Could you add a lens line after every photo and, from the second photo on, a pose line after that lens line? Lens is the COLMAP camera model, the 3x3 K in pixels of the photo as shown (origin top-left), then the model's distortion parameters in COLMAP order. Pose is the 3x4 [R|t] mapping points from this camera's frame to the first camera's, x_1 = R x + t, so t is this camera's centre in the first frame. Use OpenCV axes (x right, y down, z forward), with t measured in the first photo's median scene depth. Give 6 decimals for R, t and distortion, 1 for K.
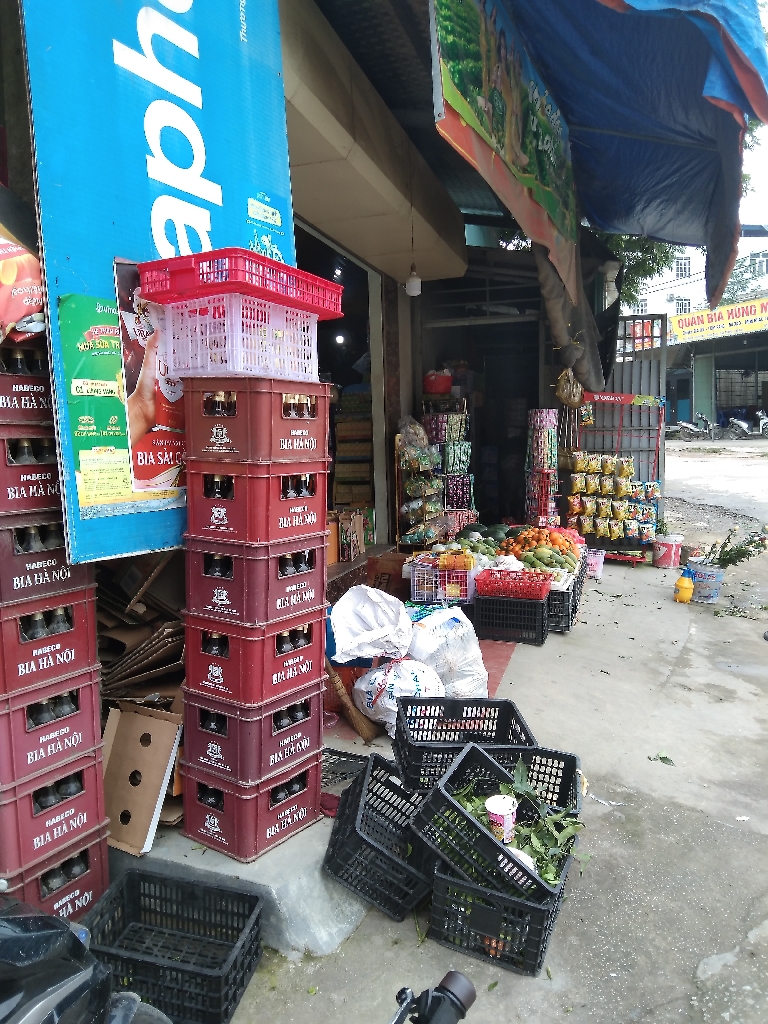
lens RADIAL K [[813.2, 0, 378.6], [0, 813.2, 505.0], [0, 0, 1]] dist [0.025454, -0.059459]
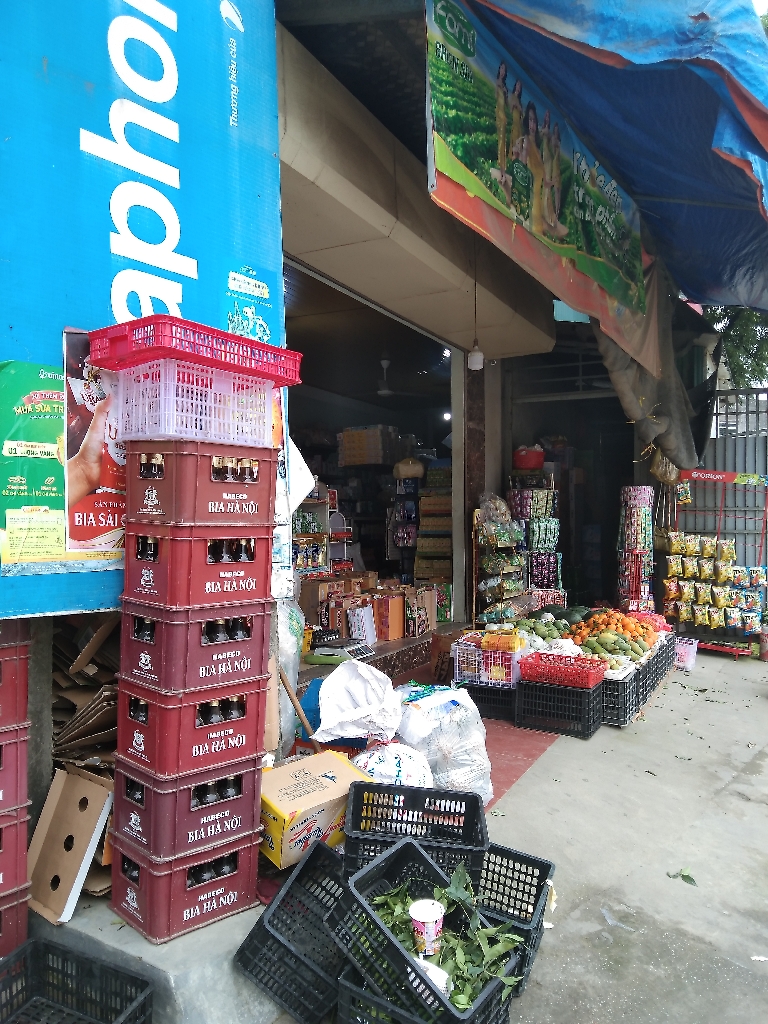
lens RADIAL K [[813.2, 0, 372.7], [0, 813.2, 505.9], [0, 0, 1]] dist [0.025454, -0.059459]
pose [[0.984721, 0.019709, -0.173023, 0.210353], [-0.035759, 0.995287, -0.090141, 0.004258], [0.170431, 0.094951, 0.980784, 0.052577]]
